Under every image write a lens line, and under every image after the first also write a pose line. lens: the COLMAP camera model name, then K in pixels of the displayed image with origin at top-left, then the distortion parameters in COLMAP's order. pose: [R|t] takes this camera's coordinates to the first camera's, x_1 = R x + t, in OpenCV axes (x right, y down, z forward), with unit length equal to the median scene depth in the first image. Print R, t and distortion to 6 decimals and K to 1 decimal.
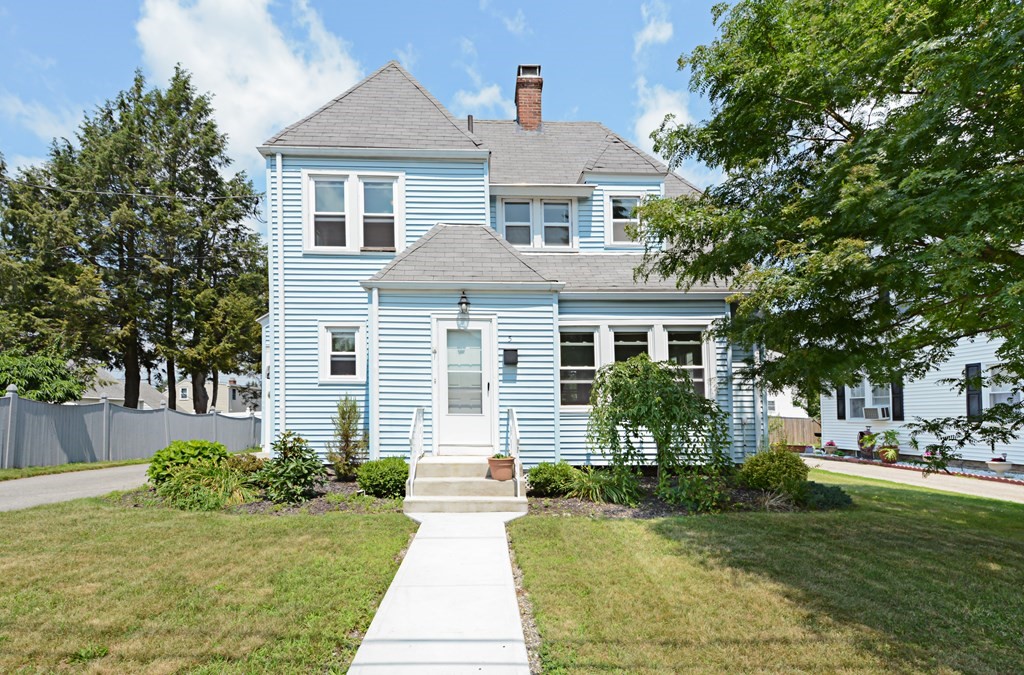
lens RADIAL K [[487.0, 0, 476.0], [0, 487.0, 381.4], [0, 0, 1]] dist [0.009890, -0.004073]
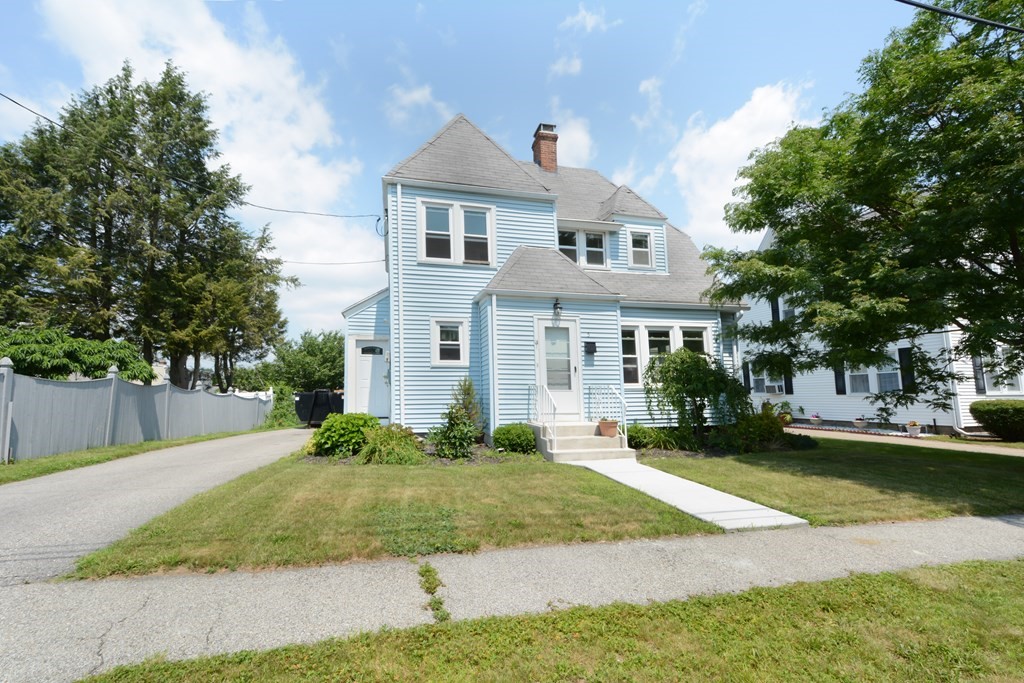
lens RADIAL K [[451.8, 0, 485.1], [0, 451.8, 329.8], [0, 0, 1]] dist [0.002913, 0.000645]
pose [[0.977844, 0.021210, 0.208259, -0.420259], [-0.005618, 0.997155, -0.075174, -0.003232], [-0.209261, 0.072338, 0.975180, -0.156518]]
